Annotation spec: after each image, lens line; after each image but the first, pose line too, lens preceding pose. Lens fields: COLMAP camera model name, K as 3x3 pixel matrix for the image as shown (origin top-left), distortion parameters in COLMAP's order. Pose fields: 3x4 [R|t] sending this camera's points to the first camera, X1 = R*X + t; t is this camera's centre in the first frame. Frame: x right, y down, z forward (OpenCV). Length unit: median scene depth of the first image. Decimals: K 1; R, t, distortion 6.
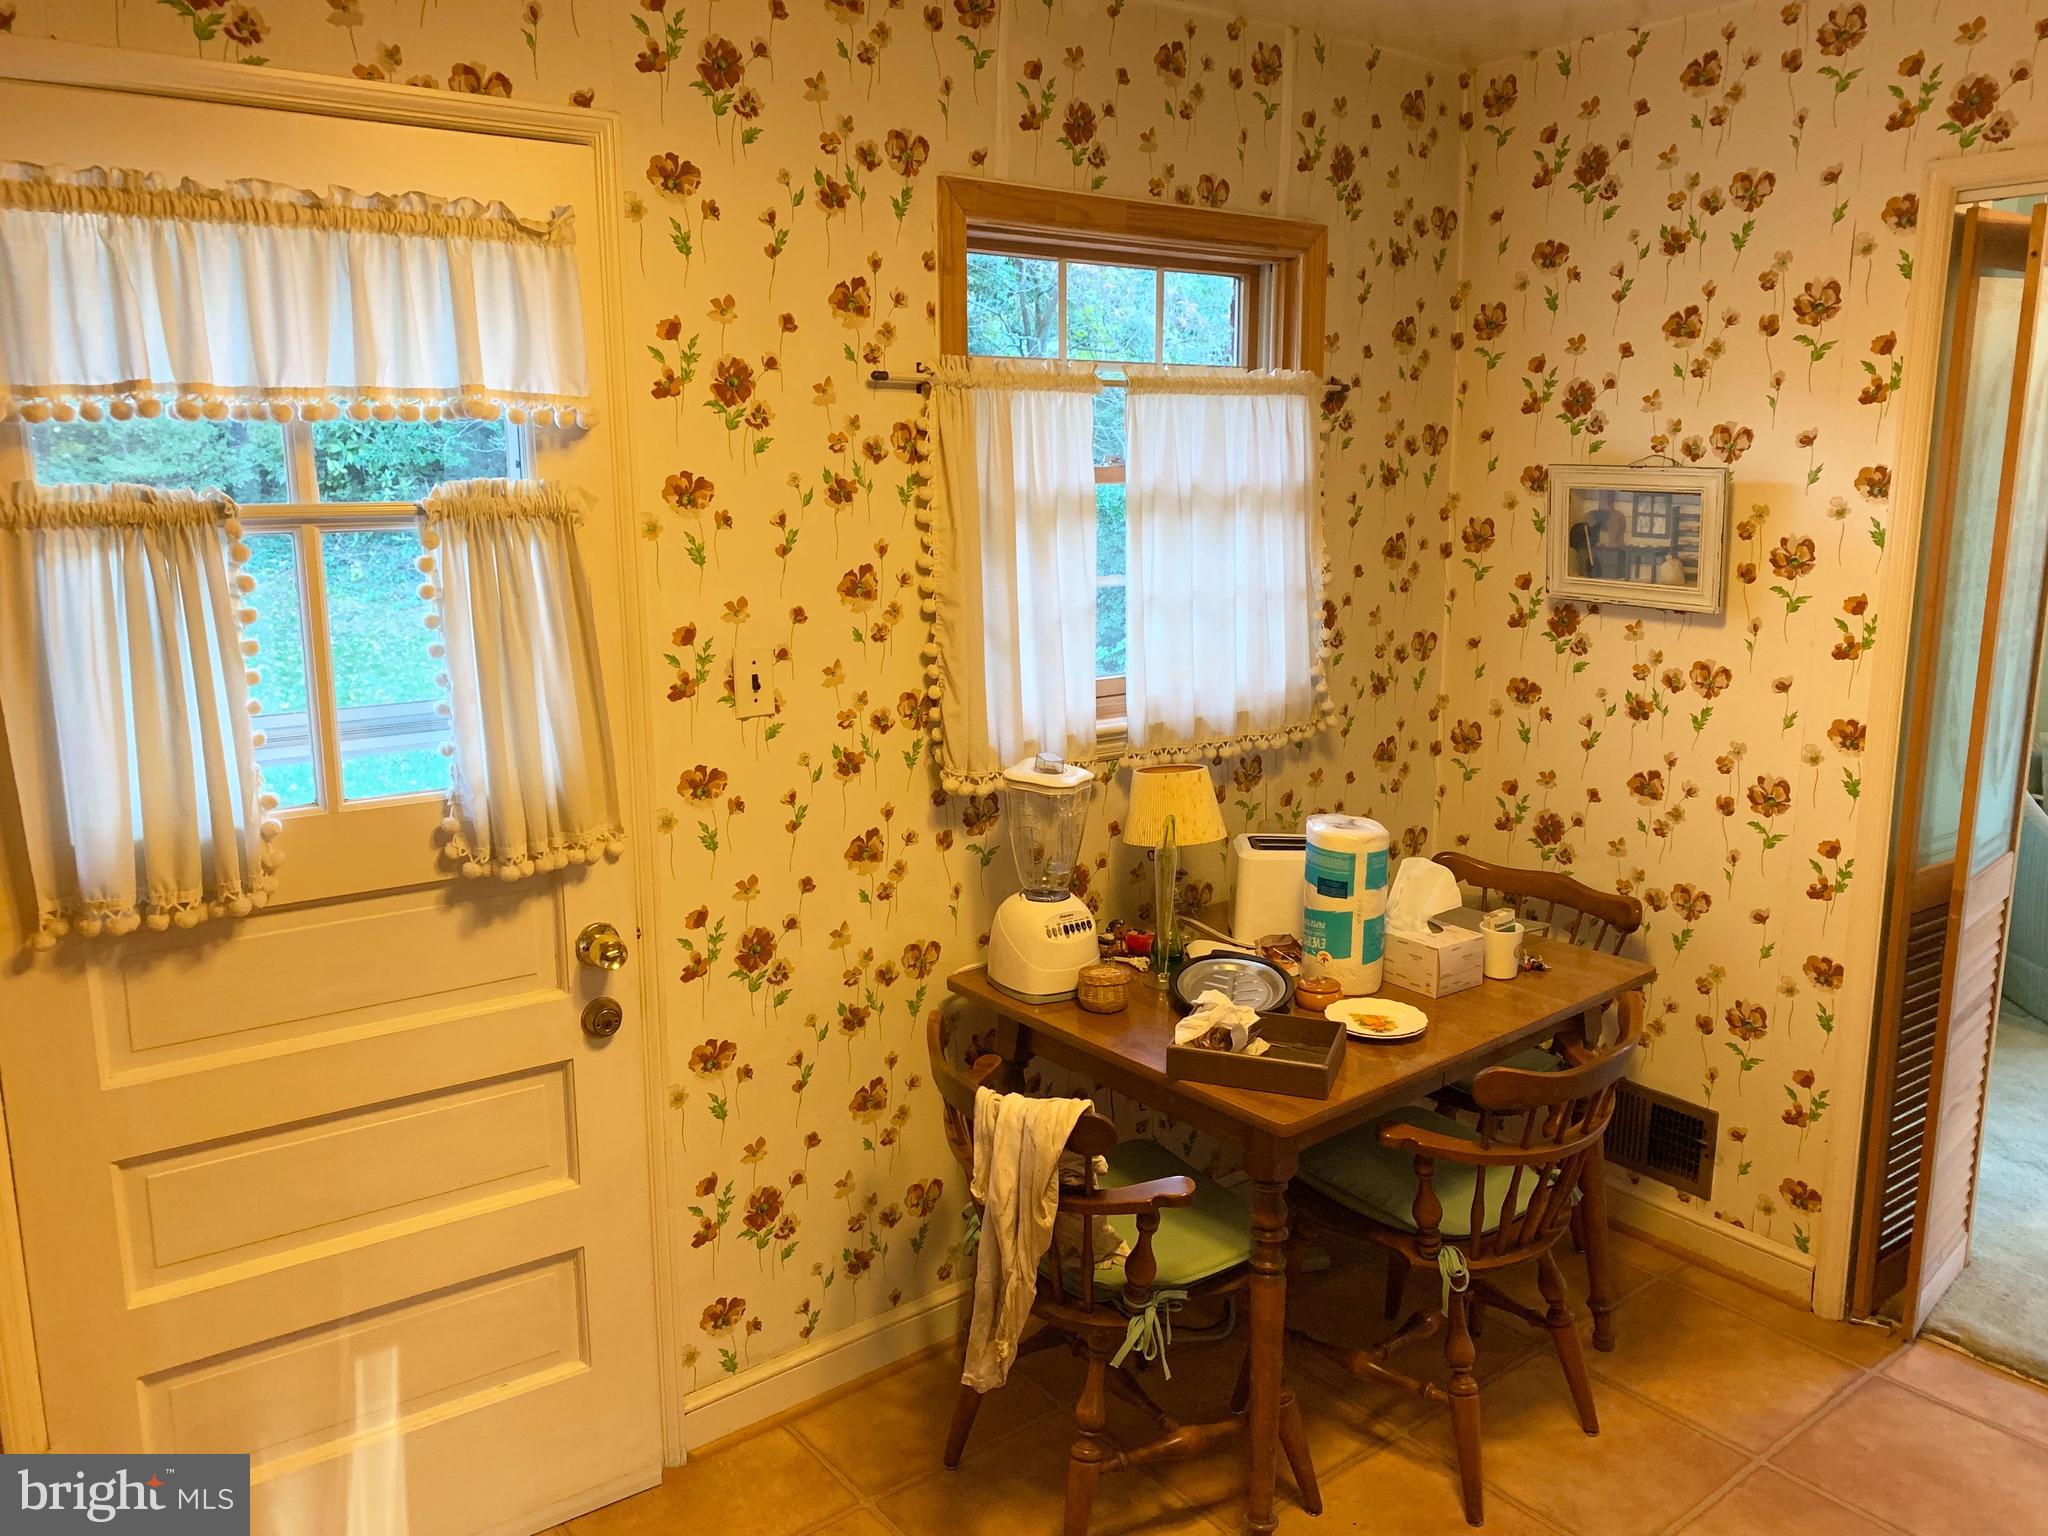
lens RADIAL K [[1578.9, 0, 1024.5], [0, 1578.9, 775.7], [0, 0, 1]] dist [0.012374, 0.000420]
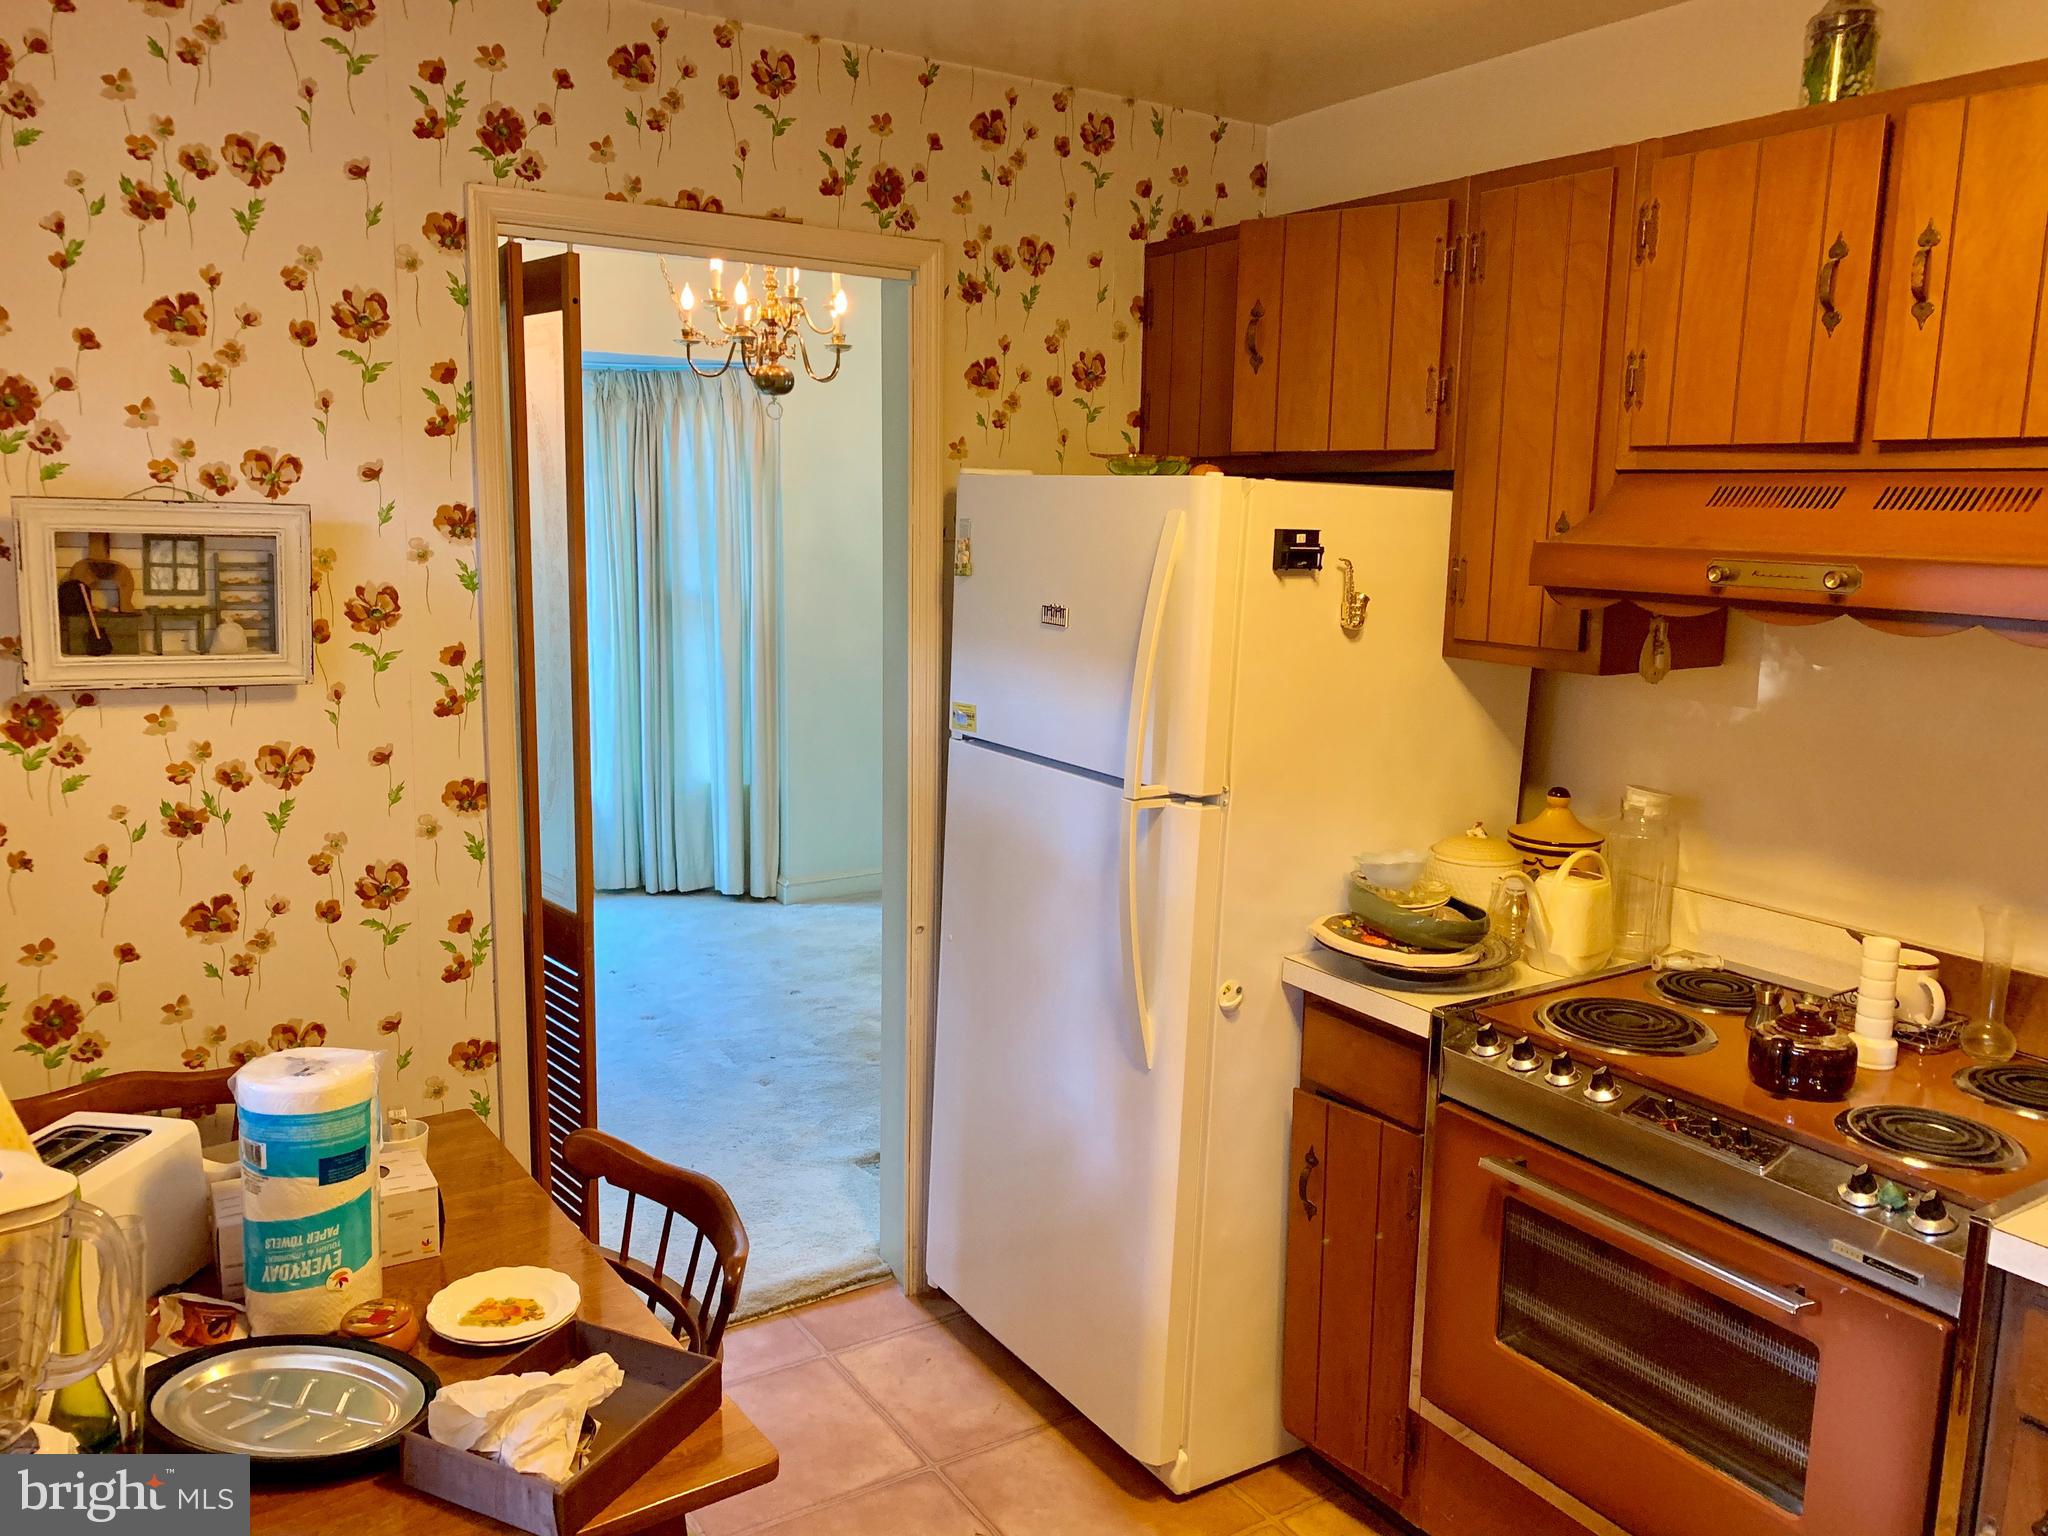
lens RADIAL K [[1578.9, 0, 1023.2], [0, 1578.9, 759.7], [0, 0, 1]] dist [0.012374, 0.000420]
pose [[0.080714, -0.158428, 0.984066, -0.326548], [0.180535, 0.973281, 0.141884, -0.109575], [-0.980251, 0.166207, 0.107159, 0.542899]]
